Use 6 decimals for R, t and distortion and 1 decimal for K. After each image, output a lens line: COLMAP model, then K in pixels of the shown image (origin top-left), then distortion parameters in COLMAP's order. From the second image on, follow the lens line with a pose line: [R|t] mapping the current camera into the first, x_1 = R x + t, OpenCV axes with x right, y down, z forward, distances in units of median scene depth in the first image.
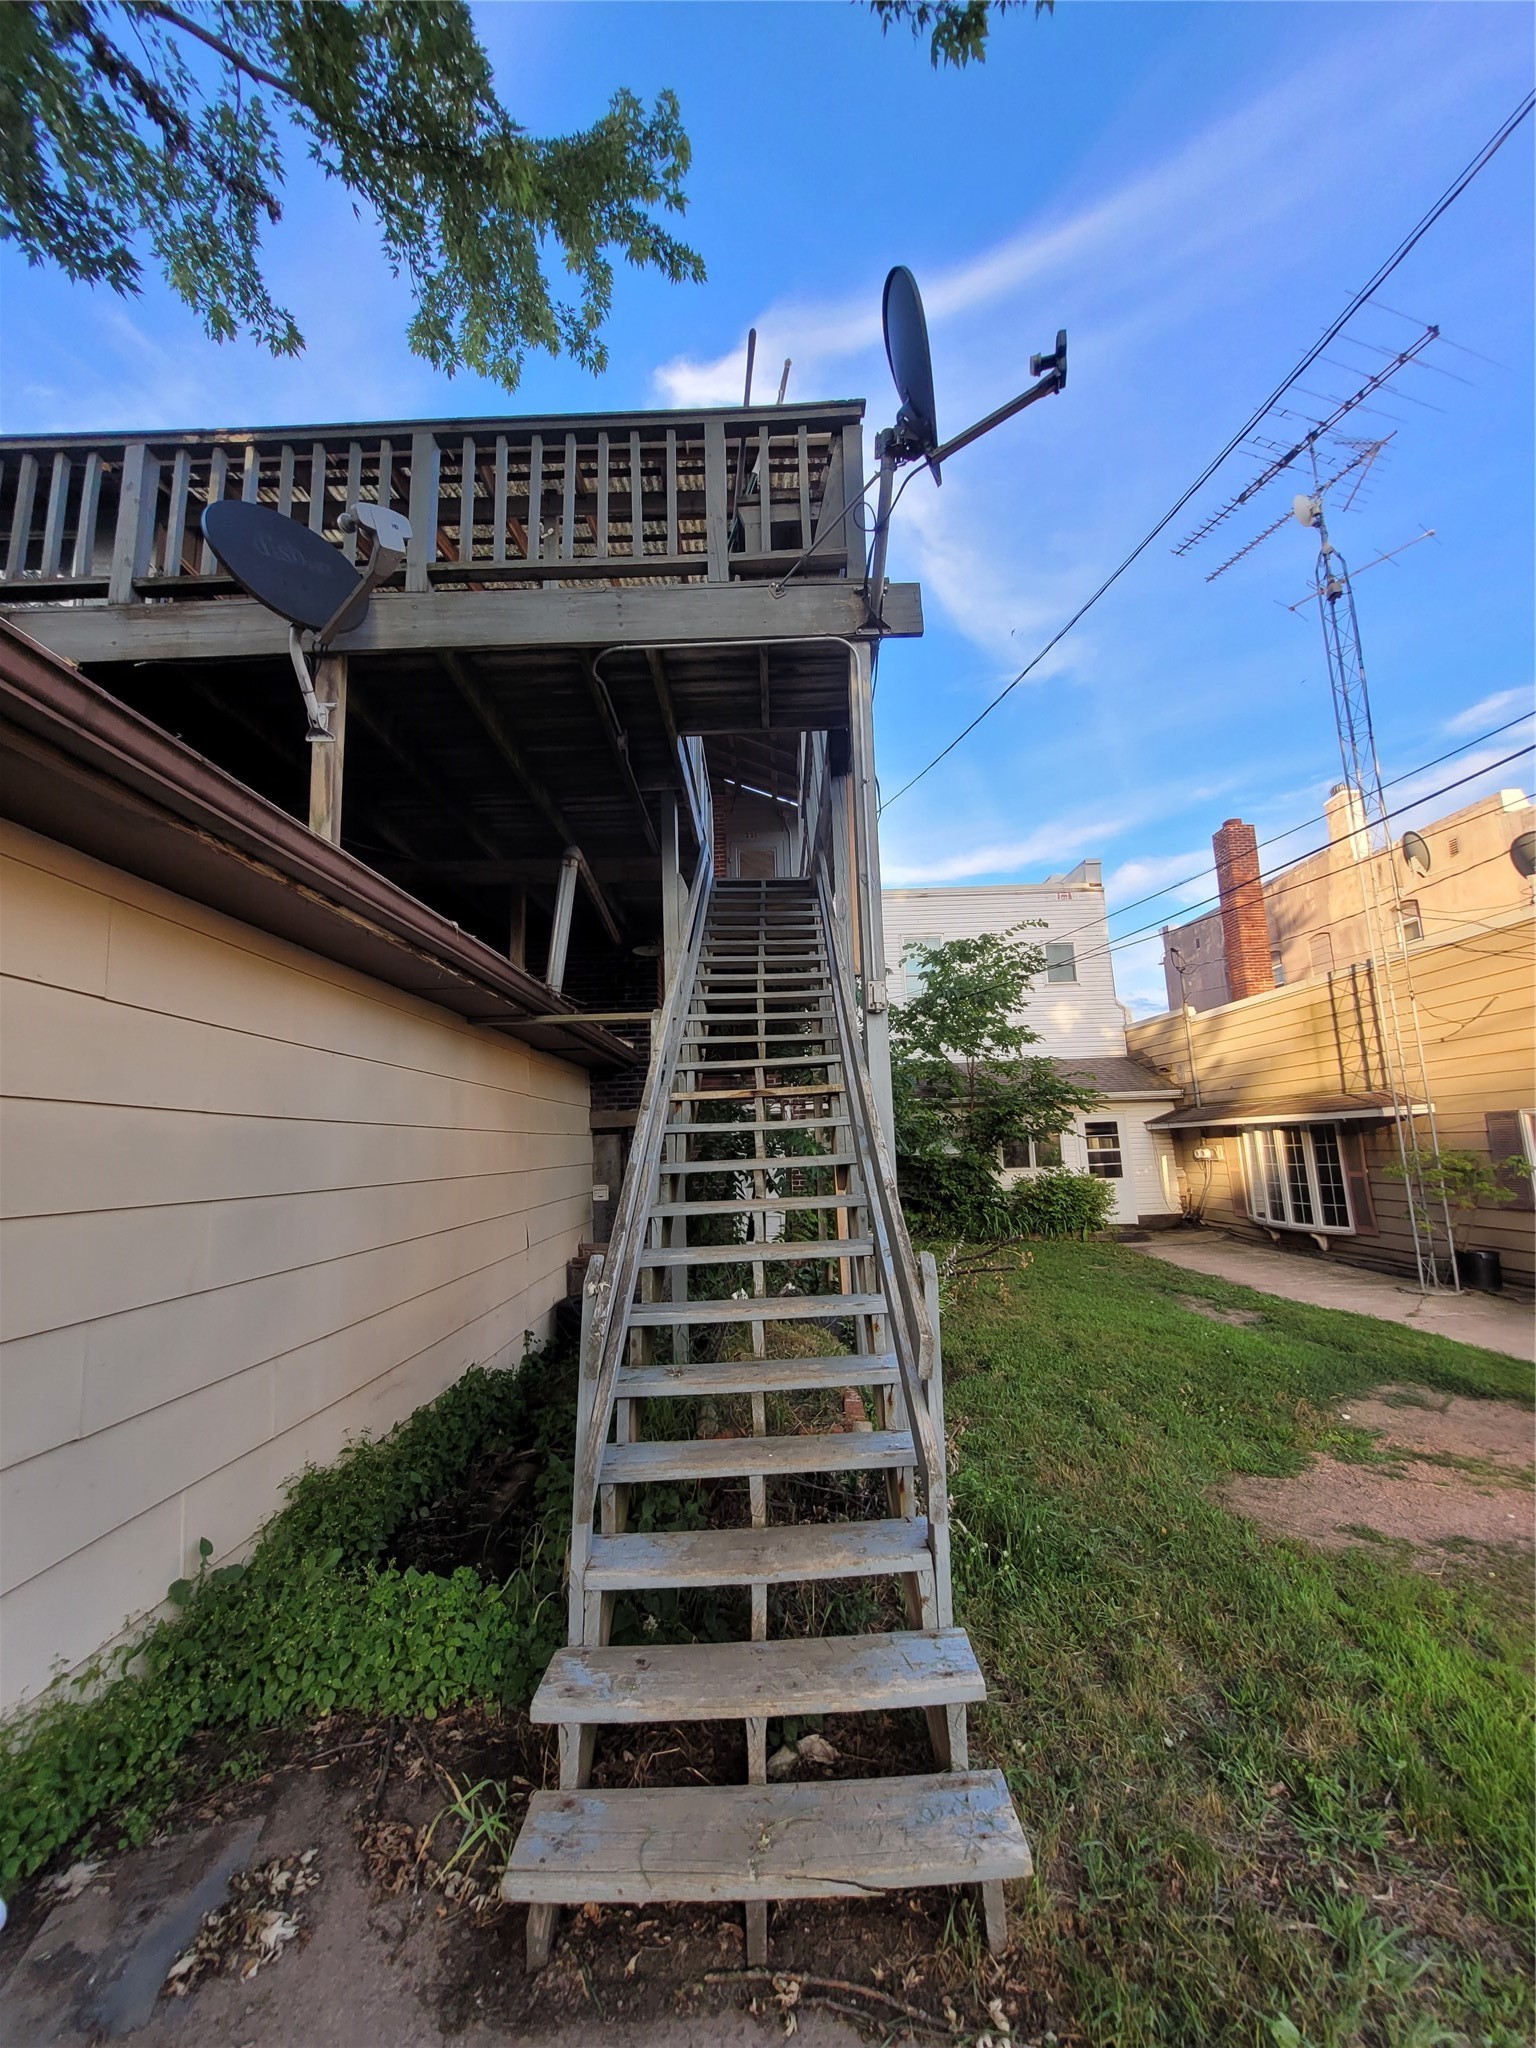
lens RADIAL K [[802.2, 0, 770.5], [0, 802.2, 1019.0], [0, 0, 1]] dist [0.002649, -0.000395]
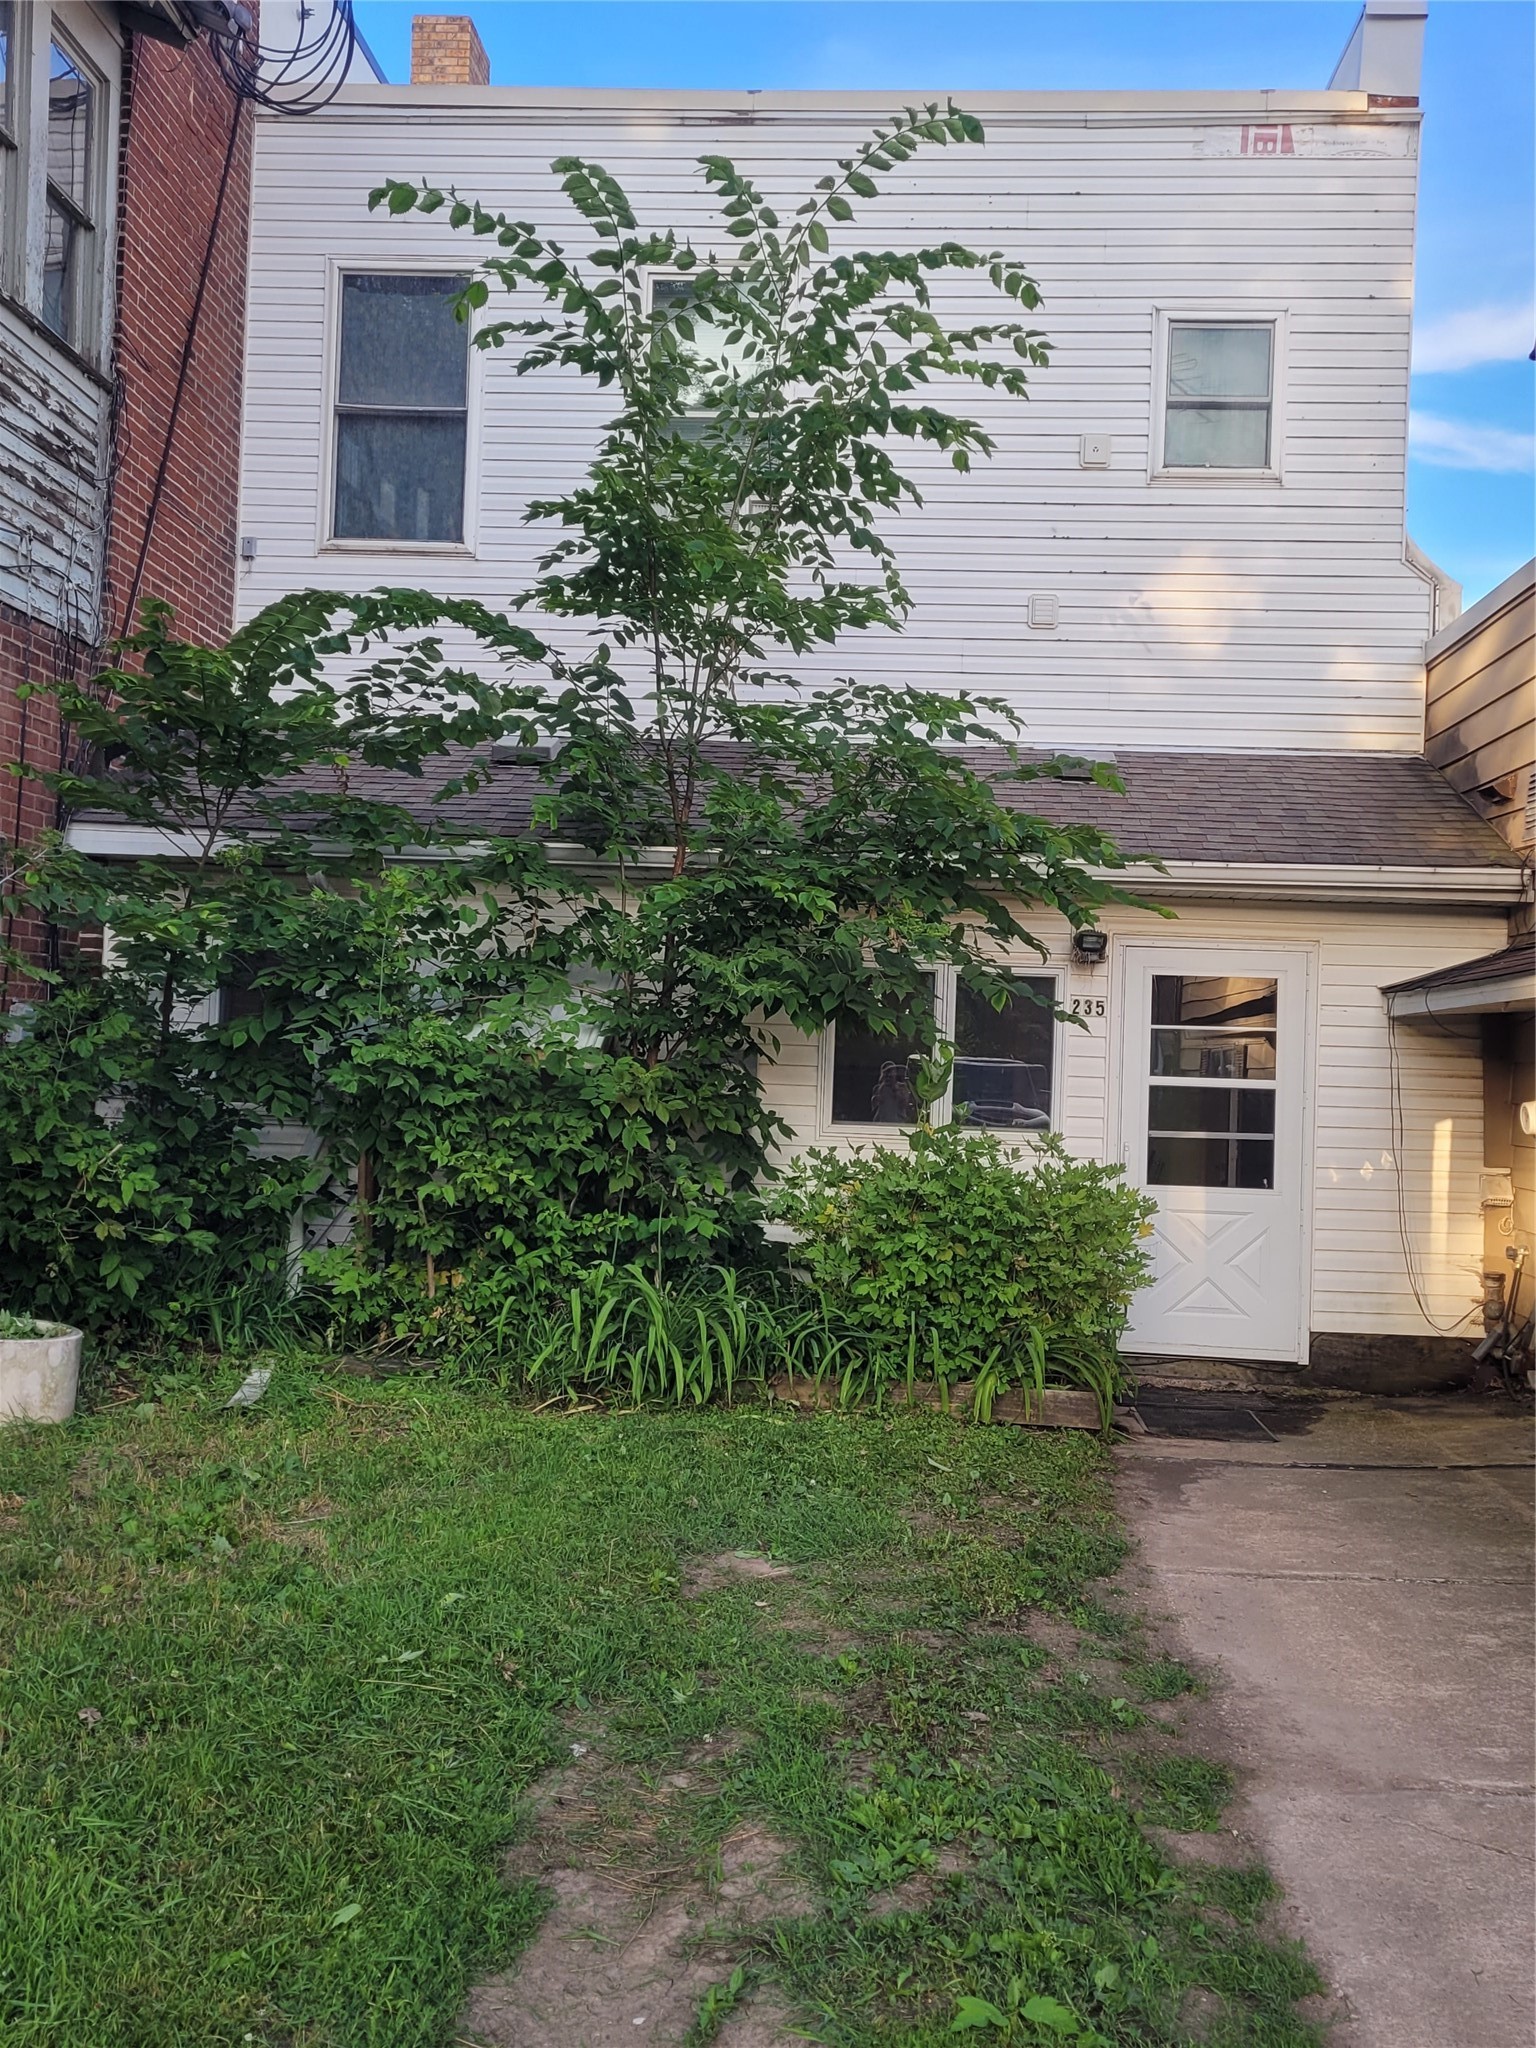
lens RADIAL K [[1959.8, 0, 768.5], [0, 1959.8, 1029.8], [0, 0, 1]] dist [0.047103, 0.000000]
pose [[0.995915, 0.064189, -0.063504, 0.309443], [-0.054108, 0.987297, 0.149387, 0.056559], [0.072286, -0.145341, 0.986737, 0.348394]]
